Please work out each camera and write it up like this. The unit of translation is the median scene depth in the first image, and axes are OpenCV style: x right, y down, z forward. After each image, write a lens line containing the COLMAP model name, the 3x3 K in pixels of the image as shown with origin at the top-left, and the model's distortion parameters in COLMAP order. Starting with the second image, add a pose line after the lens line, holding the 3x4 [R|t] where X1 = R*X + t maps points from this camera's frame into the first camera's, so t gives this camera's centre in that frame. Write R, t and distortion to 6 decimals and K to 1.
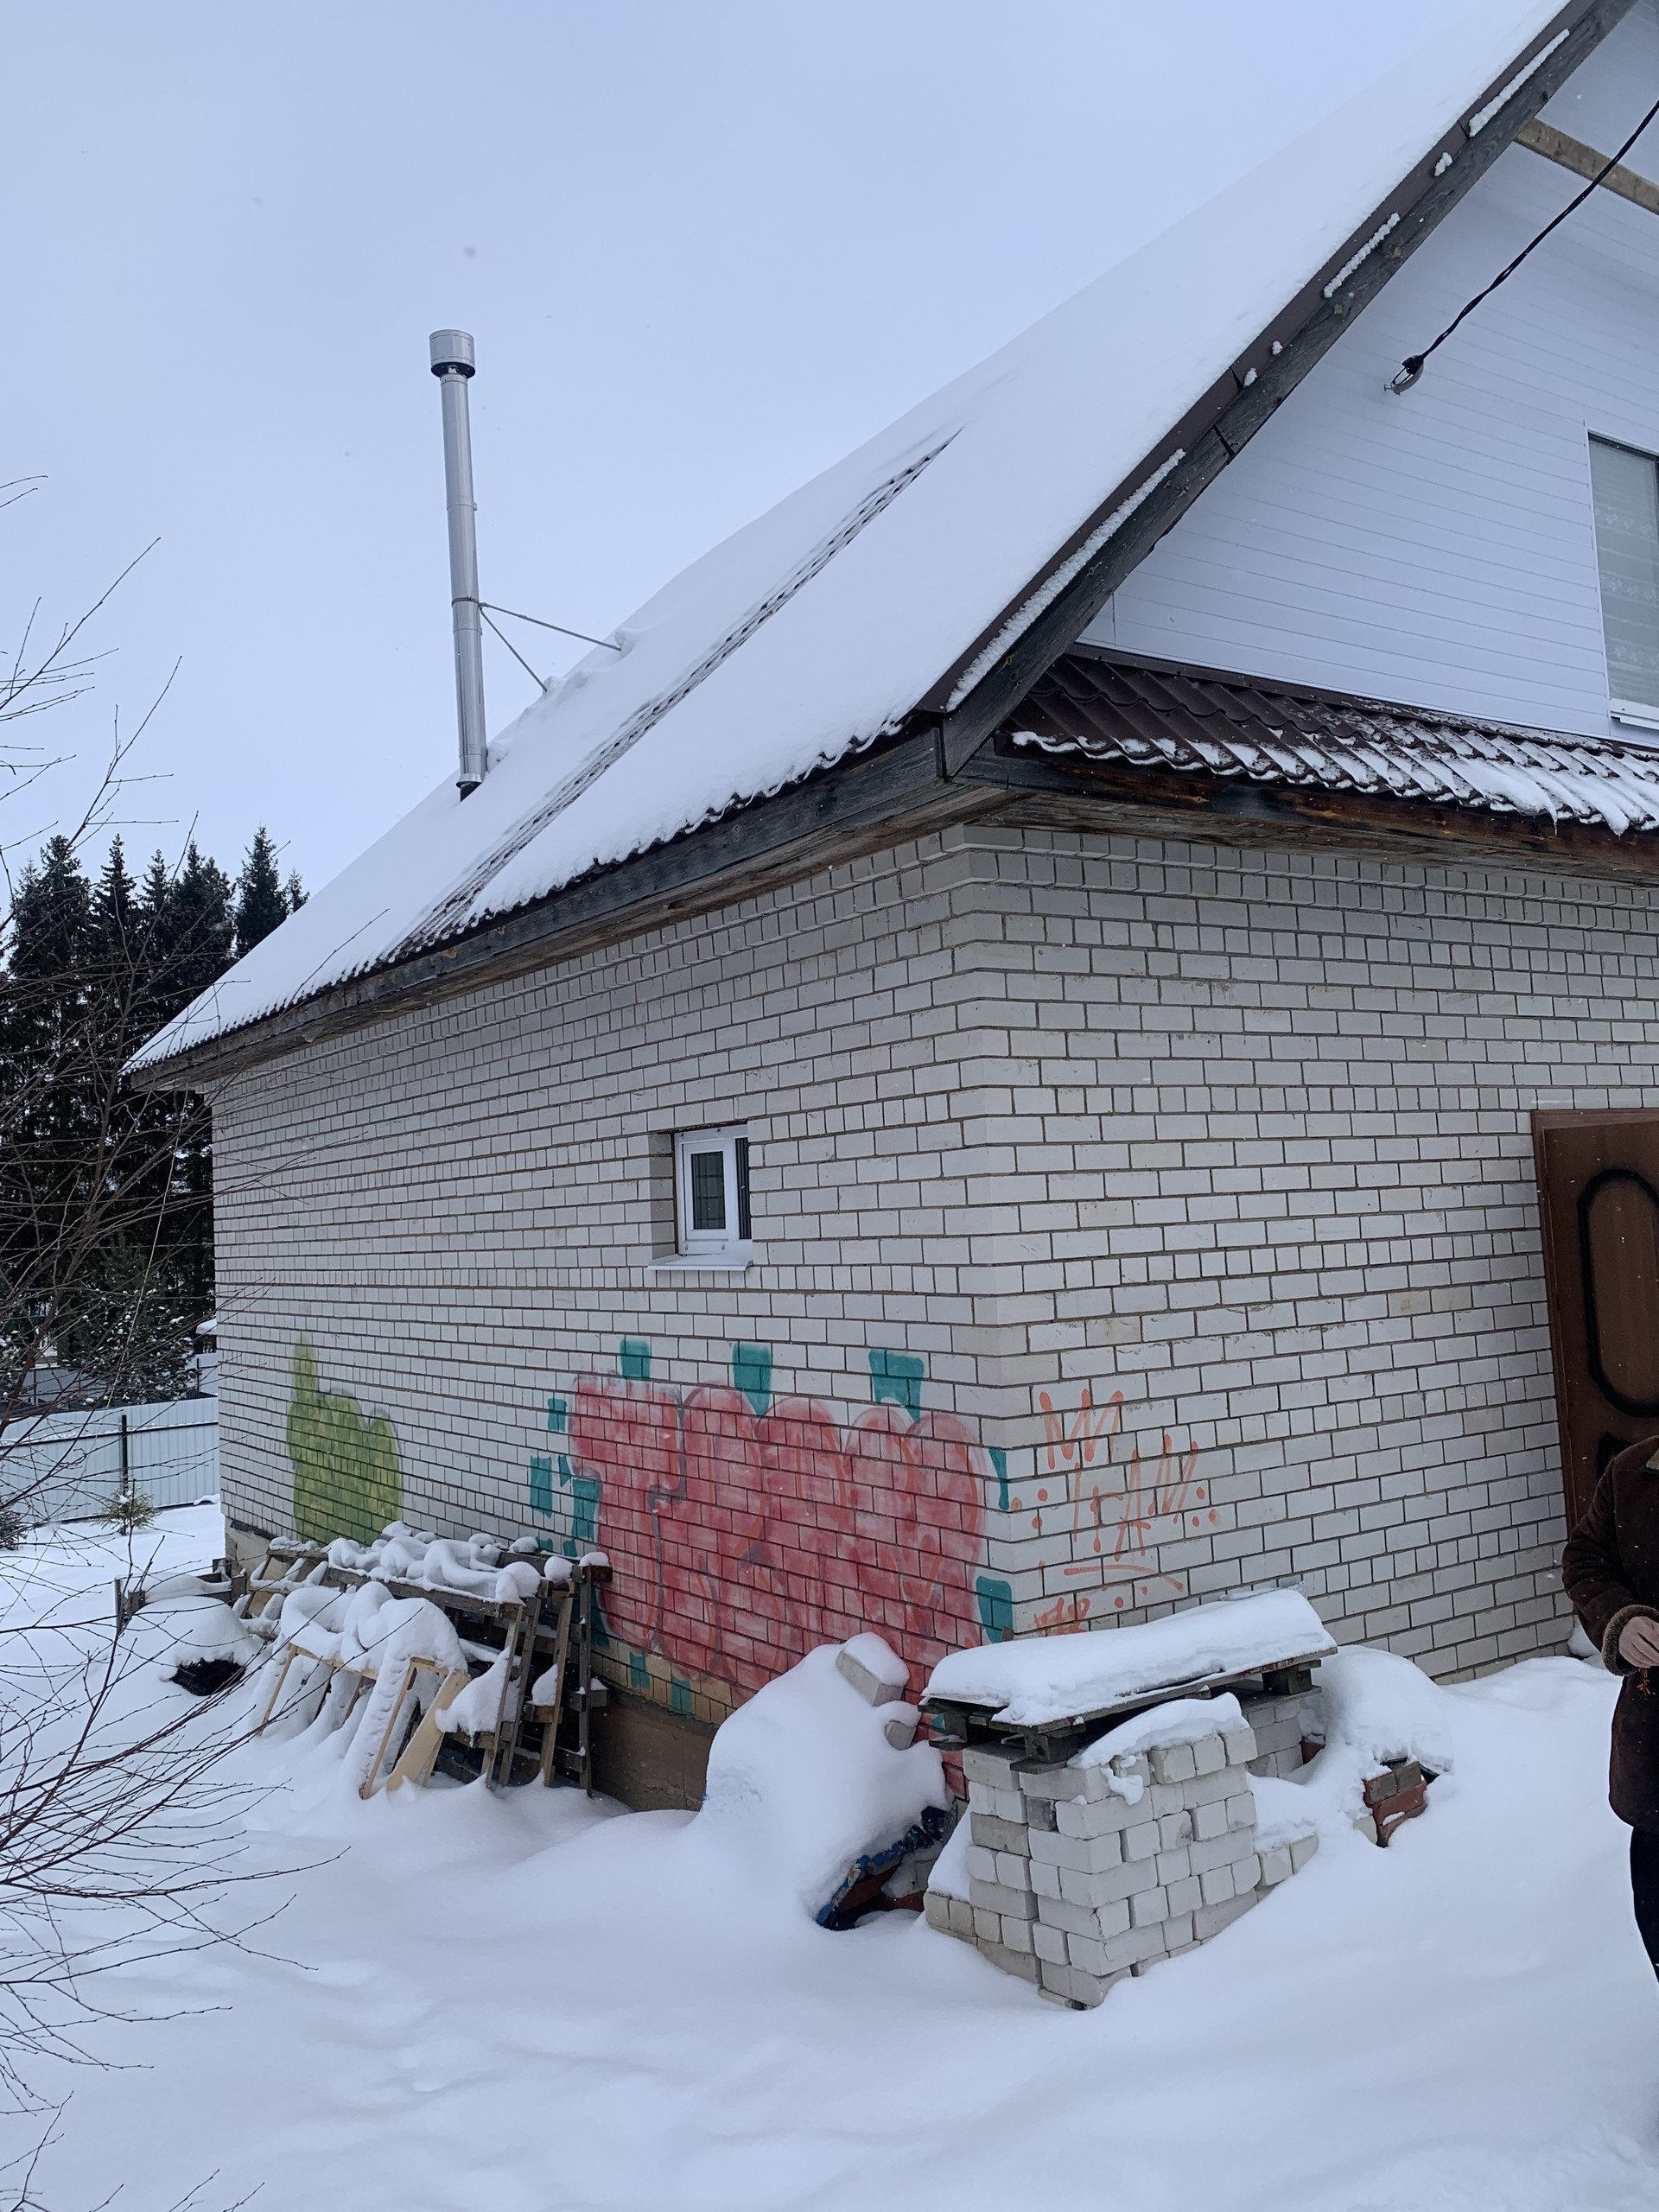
lens RADIAL K [[1728.6, 0, 837.1], [0, 1728.6, 1061.2], [0, 0, 1]] dist [0.110186, -0.256912]
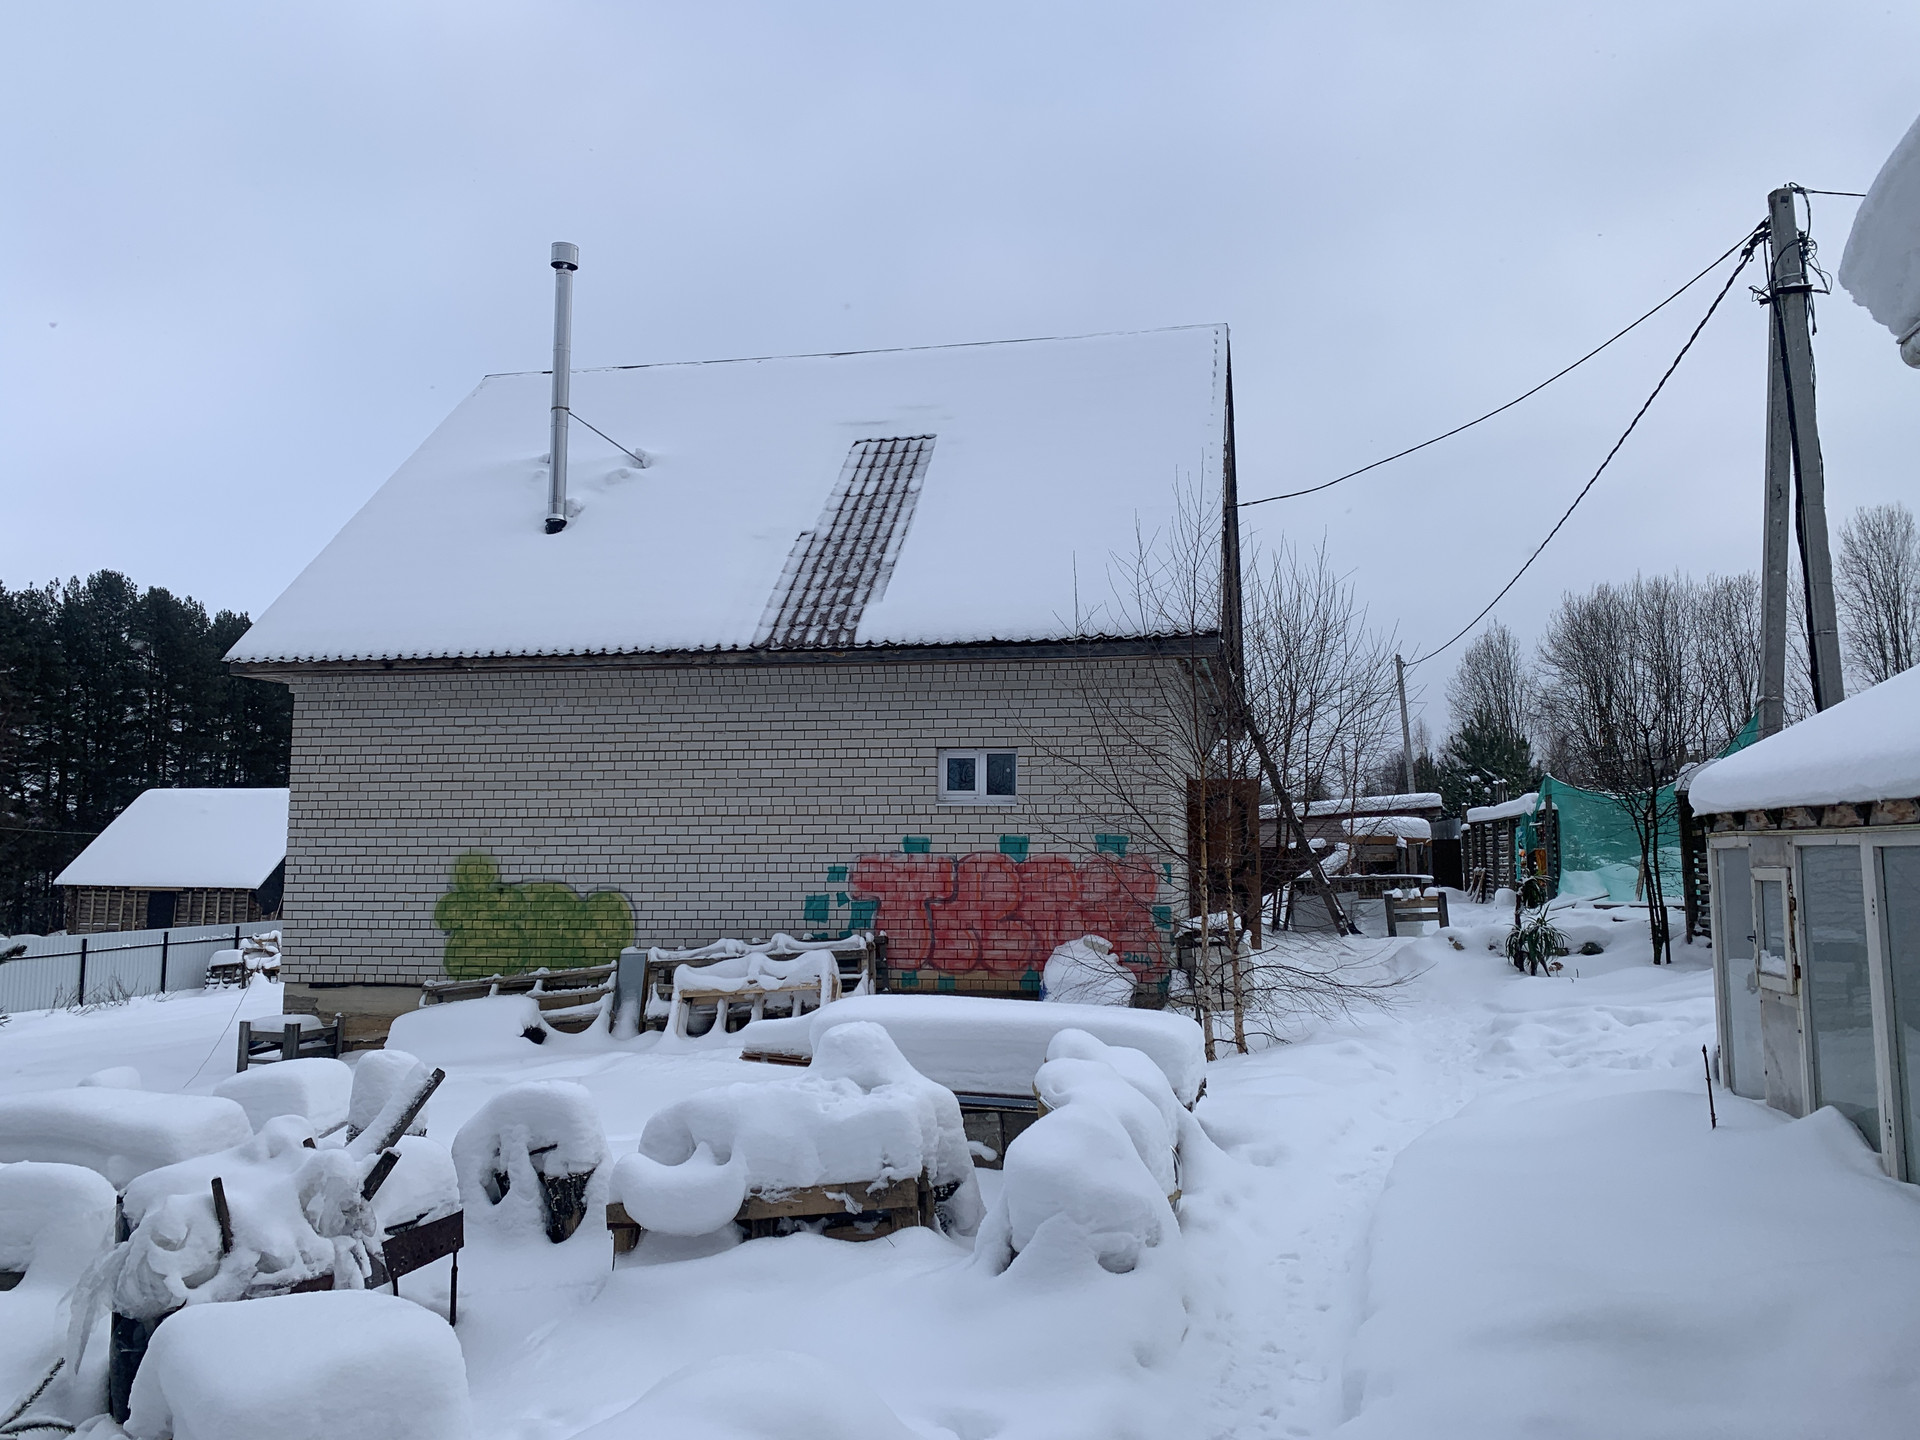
lens RADIAL K [[1493.9, 0, 963.2], [0, 1493.9, 689.8], [0, 0, 1]] dist [0.058914, -0.096006]
pose [[0.719375, 0.121761, 0.683867, -1.853328], [-0.097701, 0.992466, -0.073933, 0.138448], [-0.687717, -0.013630, 0.725851, -0.609299]]
